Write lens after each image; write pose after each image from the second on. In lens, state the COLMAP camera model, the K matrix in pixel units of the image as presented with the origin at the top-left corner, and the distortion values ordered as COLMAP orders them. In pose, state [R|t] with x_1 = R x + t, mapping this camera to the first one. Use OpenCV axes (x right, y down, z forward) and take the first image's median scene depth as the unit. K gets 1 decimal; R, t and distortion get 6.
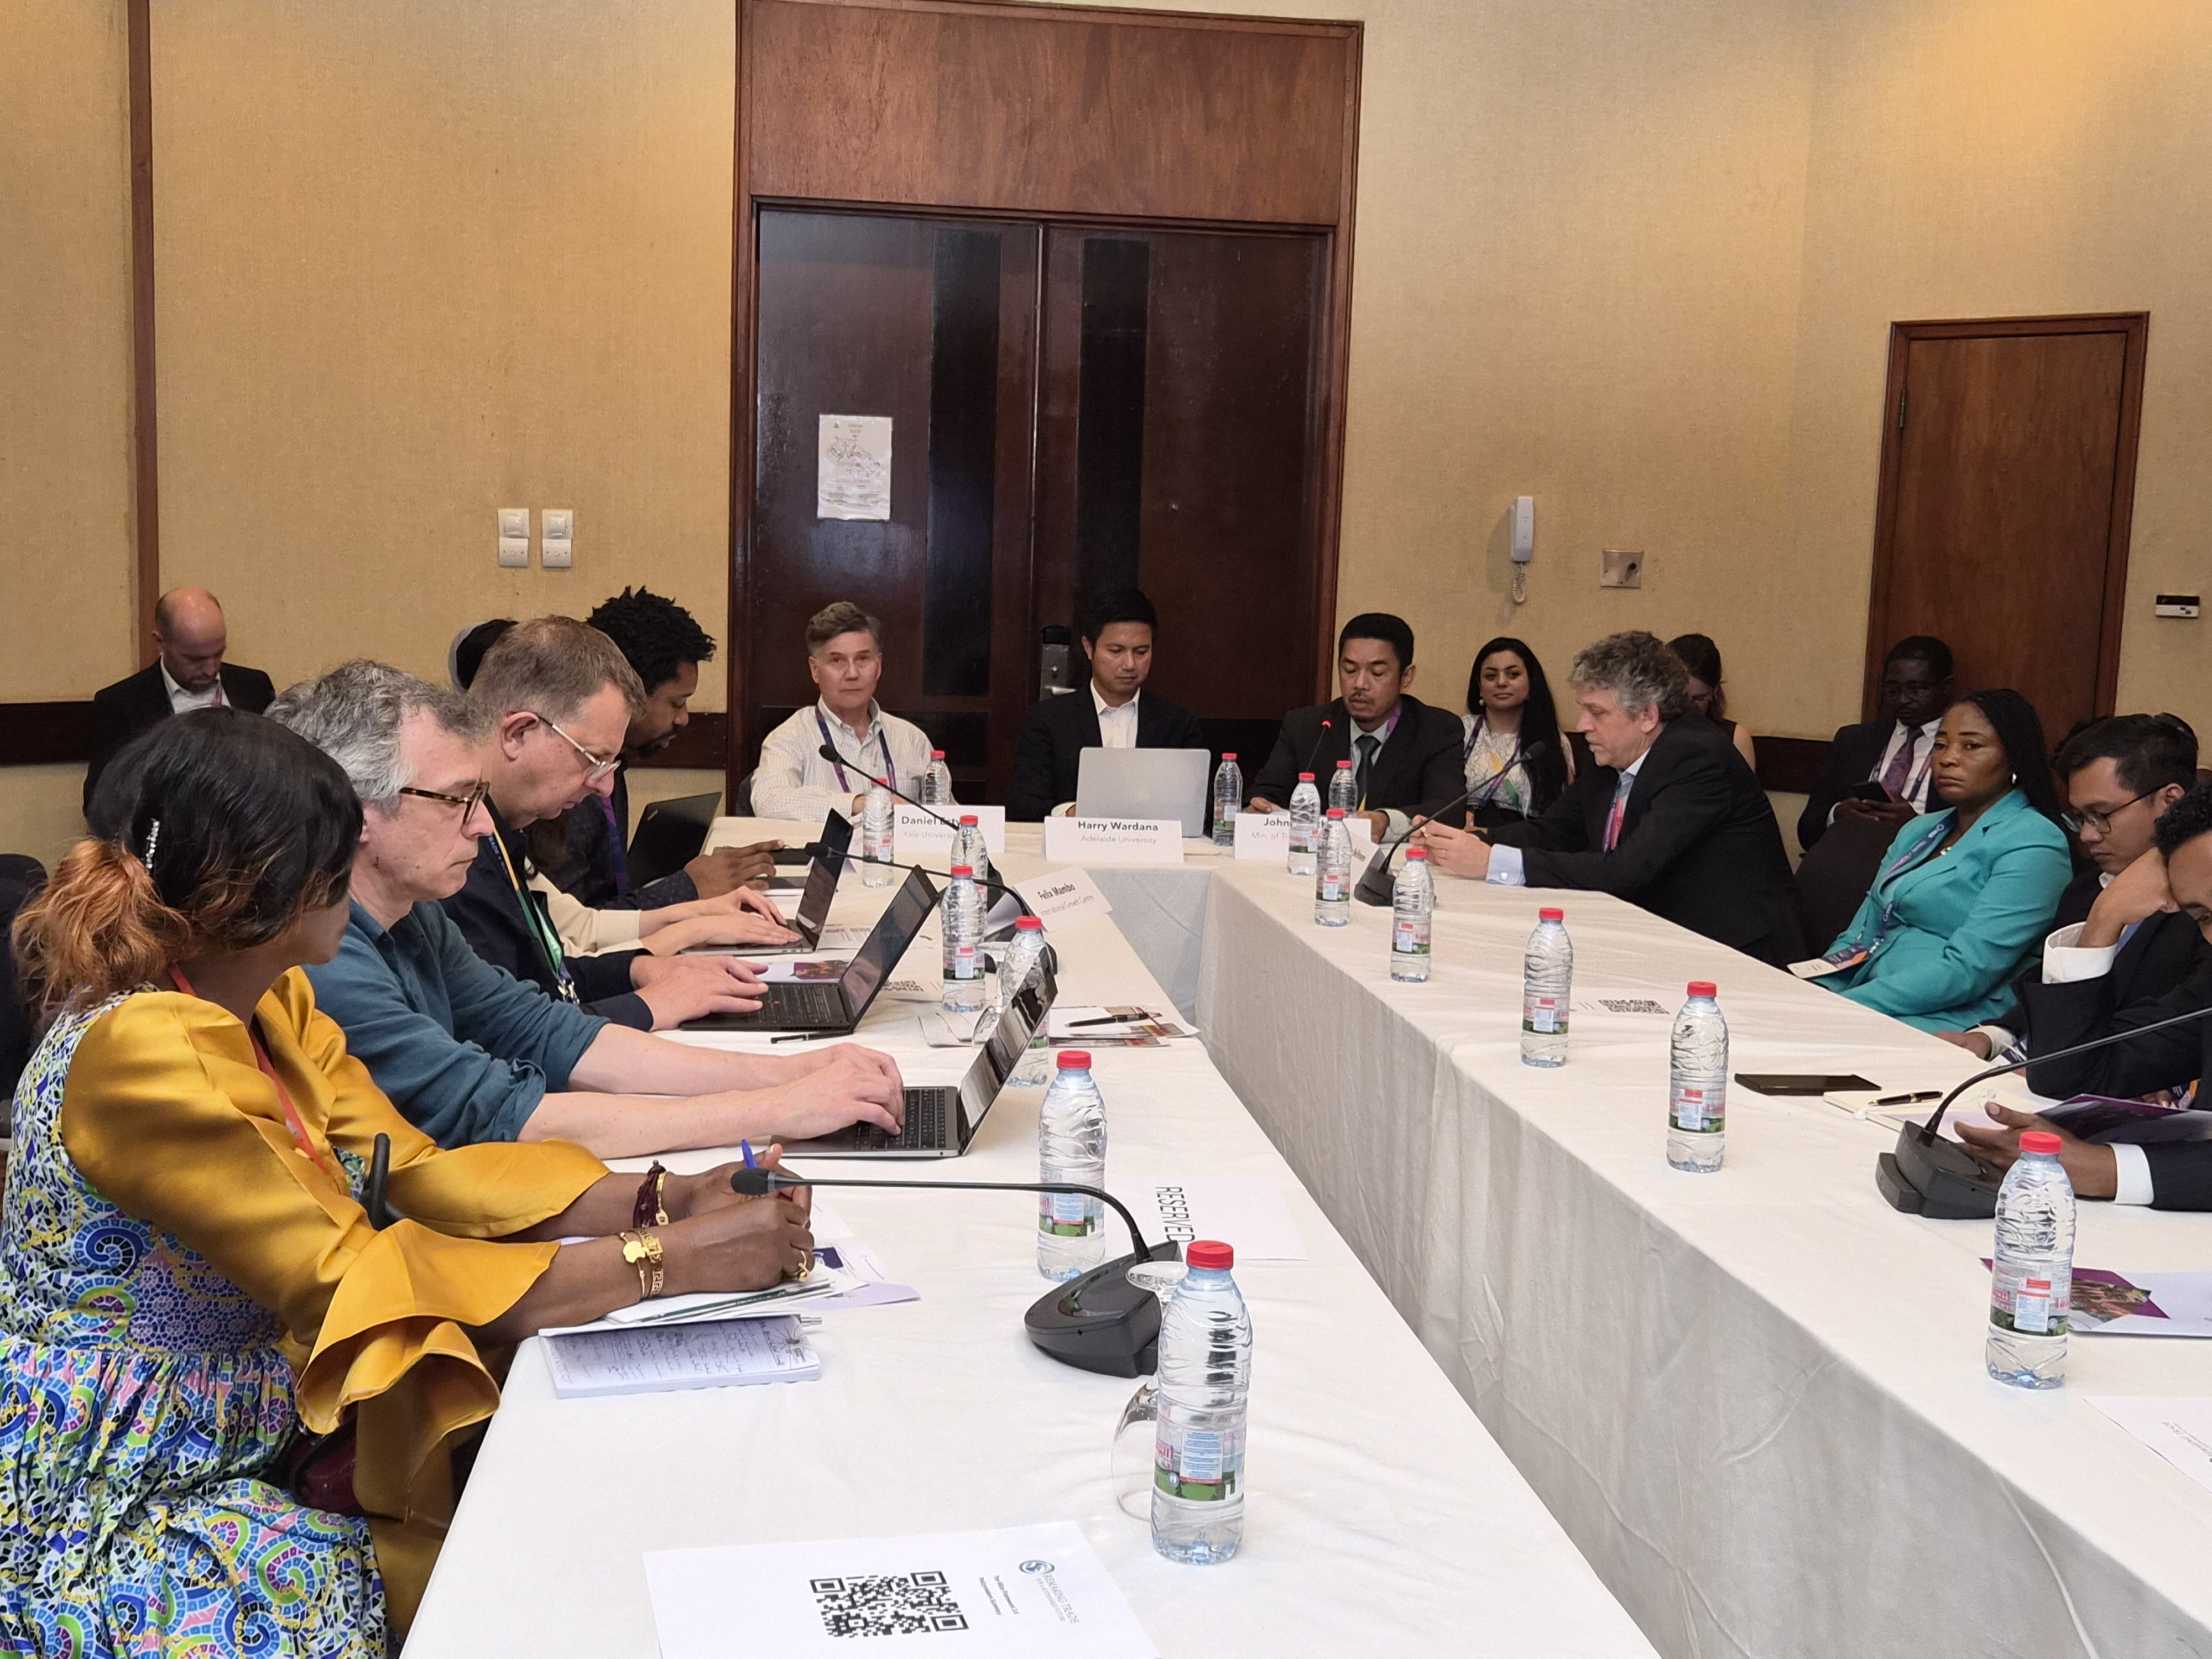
lens RADIAL K [[2303.0, 0, 1106.0], [0, 2303.0, 829.5], [0, 0, 1]] dist [0.005365, -0.003469]
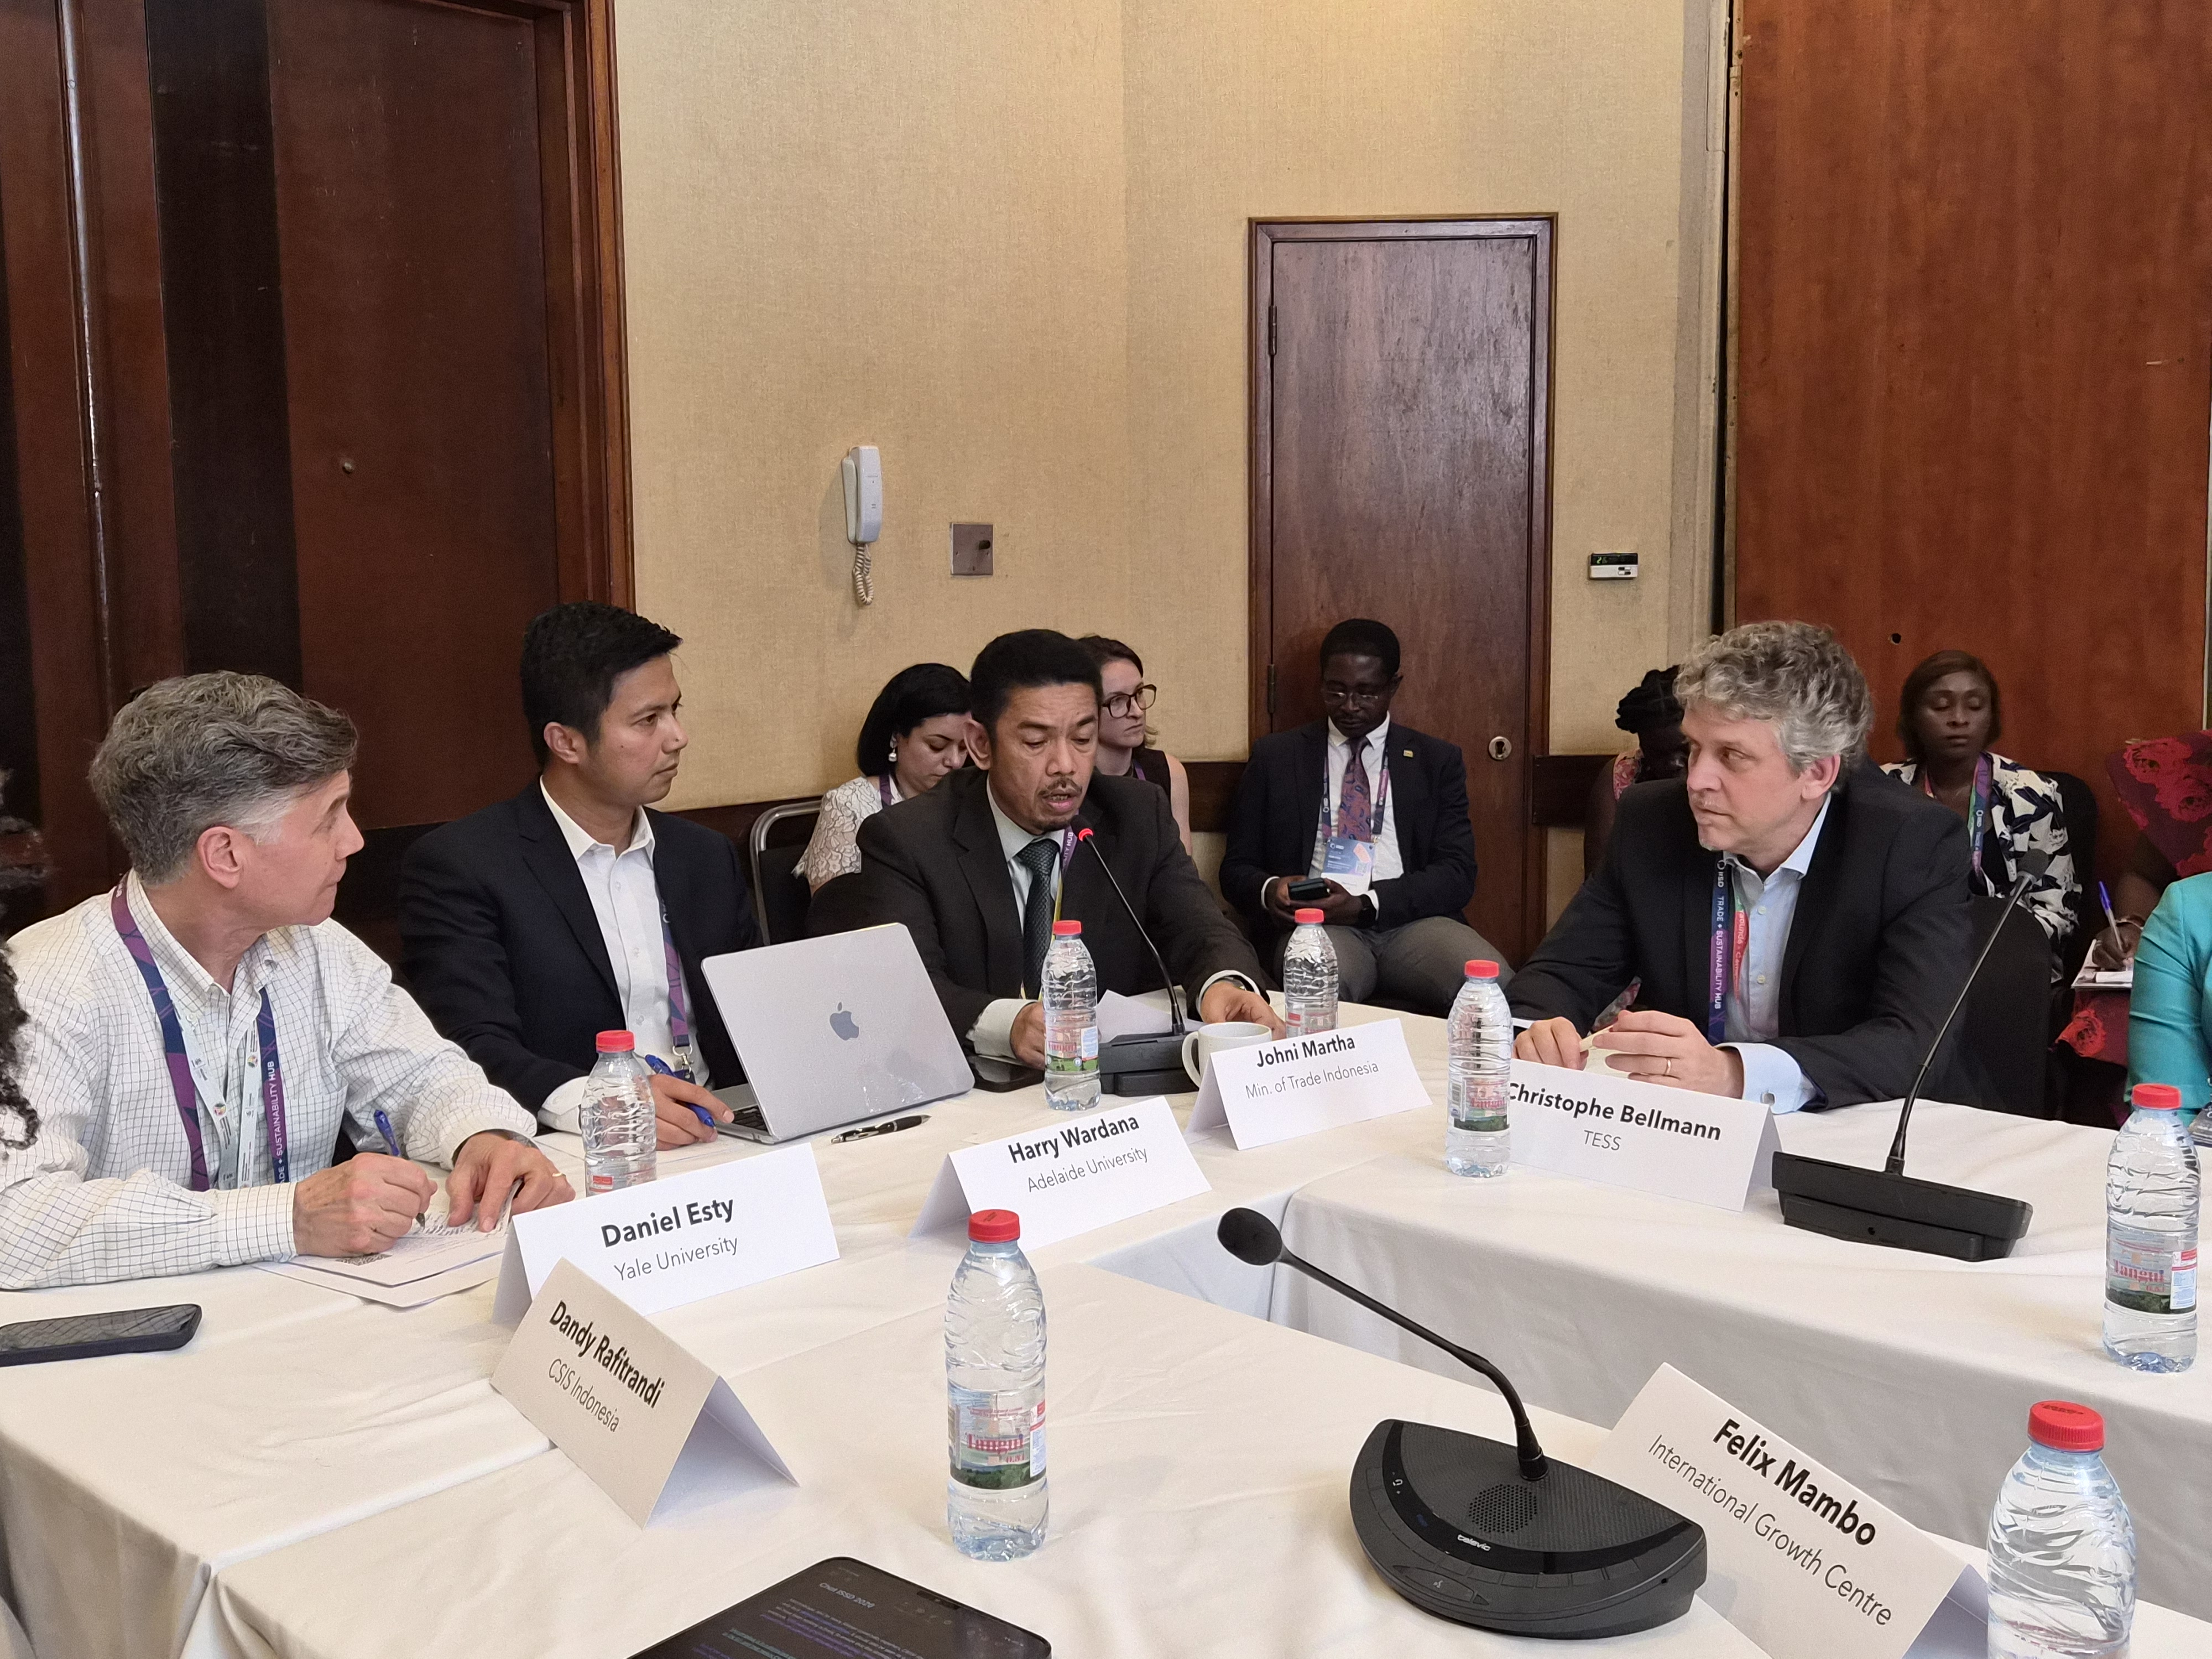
lens RADIAL K [[2105.5, 0, 1106.0], [0, 2105.5, 829.5], [0, 0, 1]] dist [0.006659, -0.007928]
pose [[0.789953, -0.114866, 0.602313, -0.152155], [0.111801, 0.992812, 0.042707, -0.053136], [-0.602889, 0.033603, 0.797117, 0.485236]]
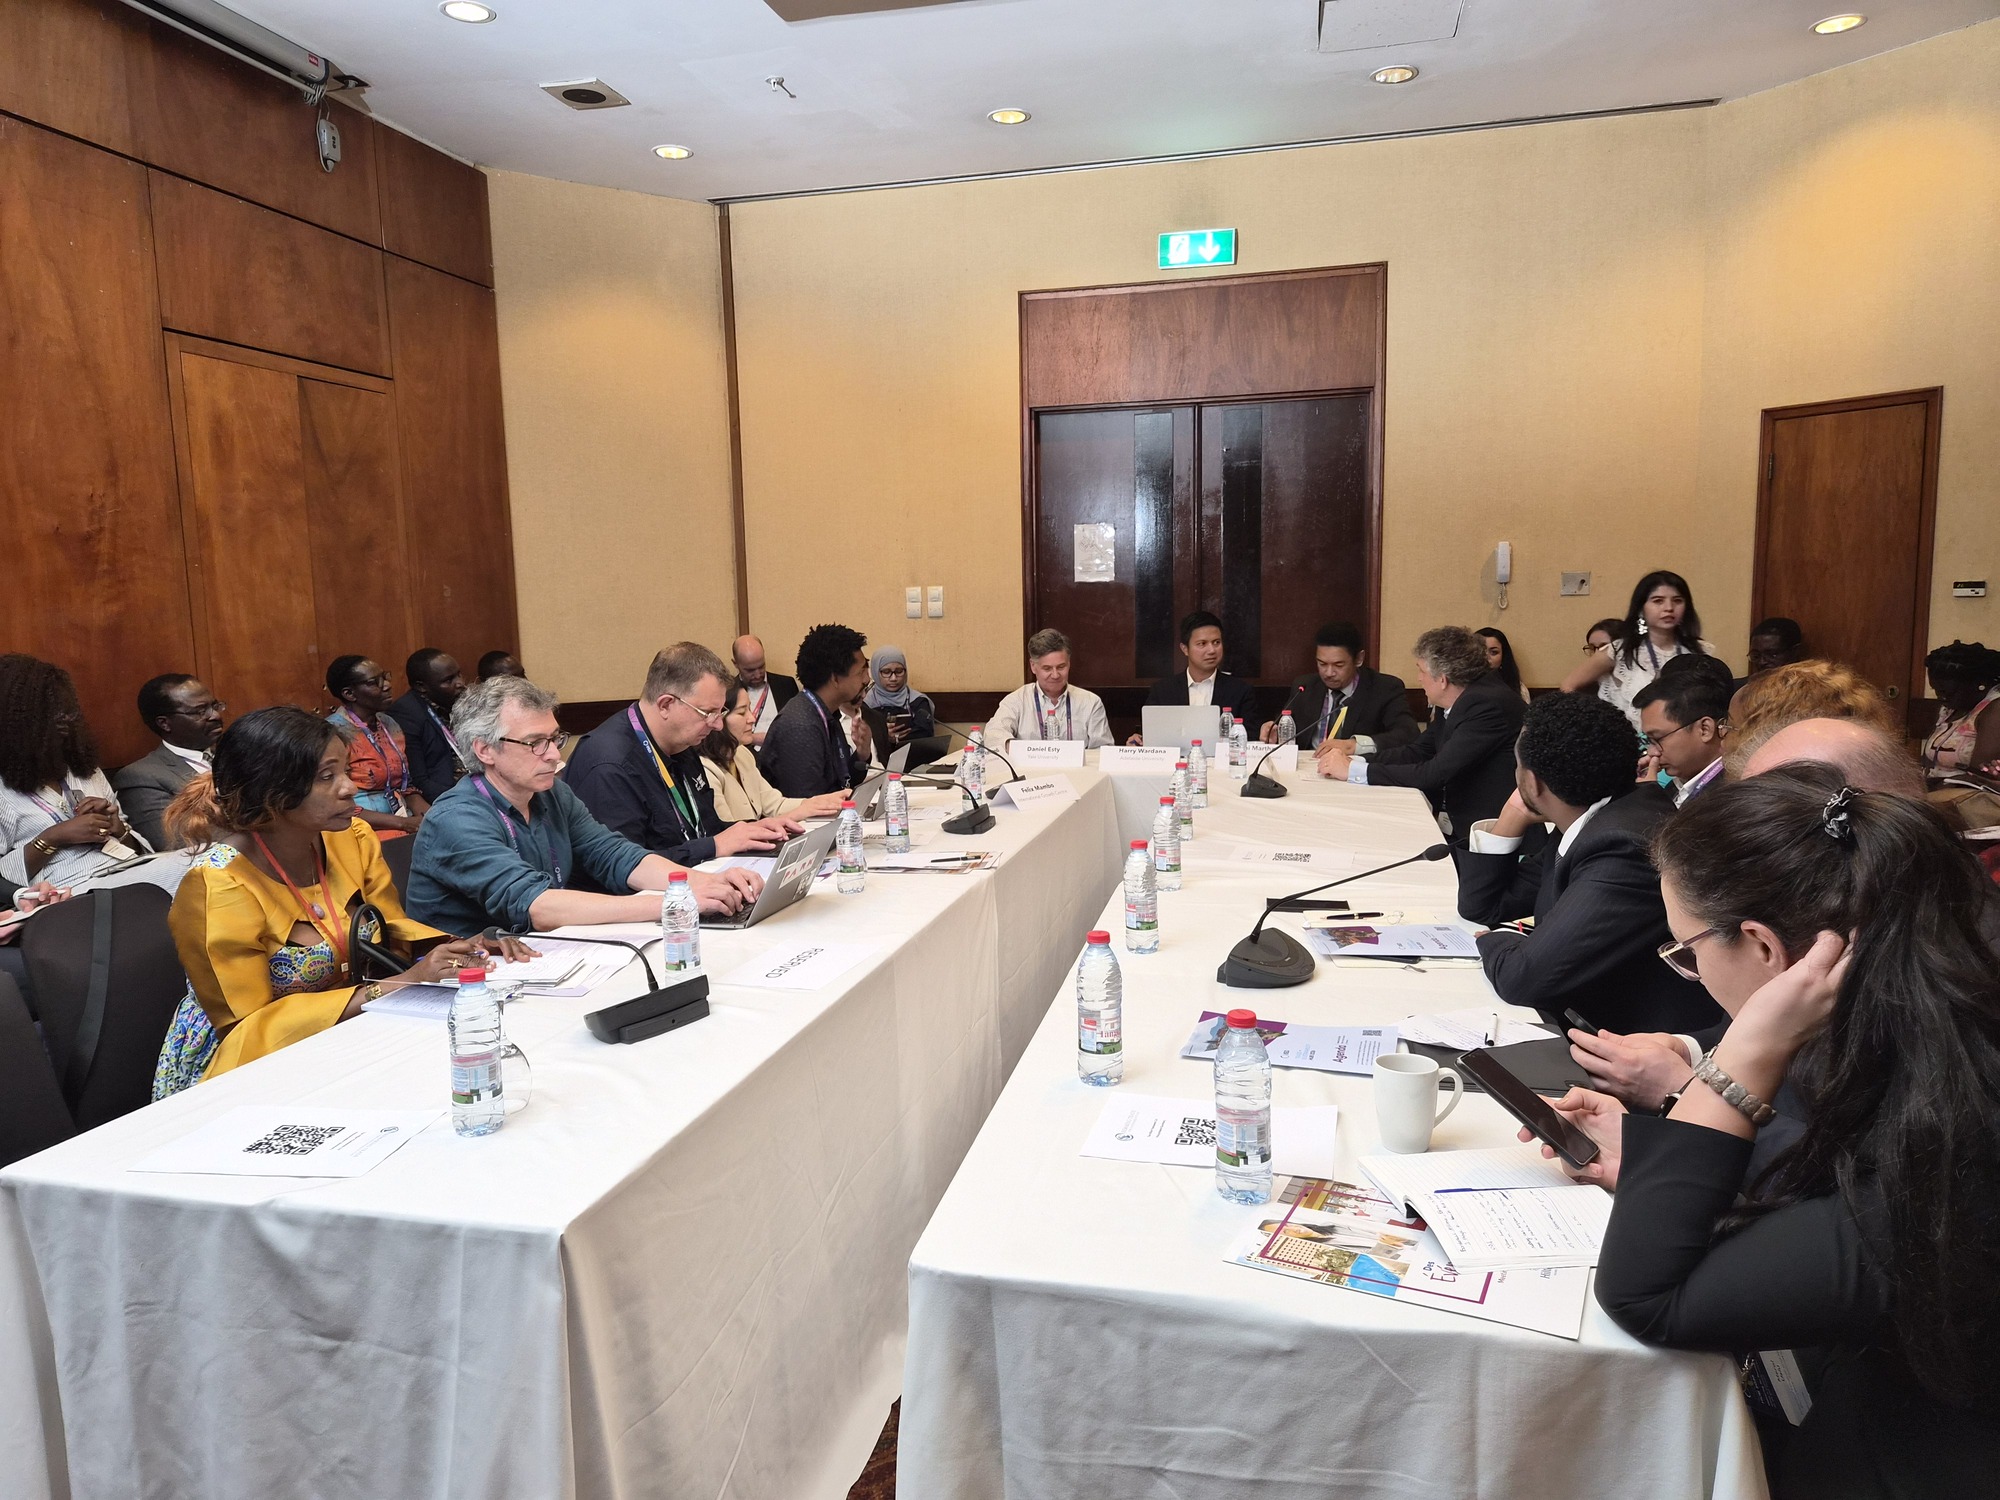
lens RADIAL K [[1296.7, 0, 1000.0], [0, 1296.7, 750.0], [0, 0, 1]] dist [0.005688, -0.030699]
pose [[0.930493, -0.012109, -0.366109, 0.190291], [0.010427, 0.999924, -0.006572, 0.001917], [0.366161, 0.002298, 0.930549, 0.036186]]
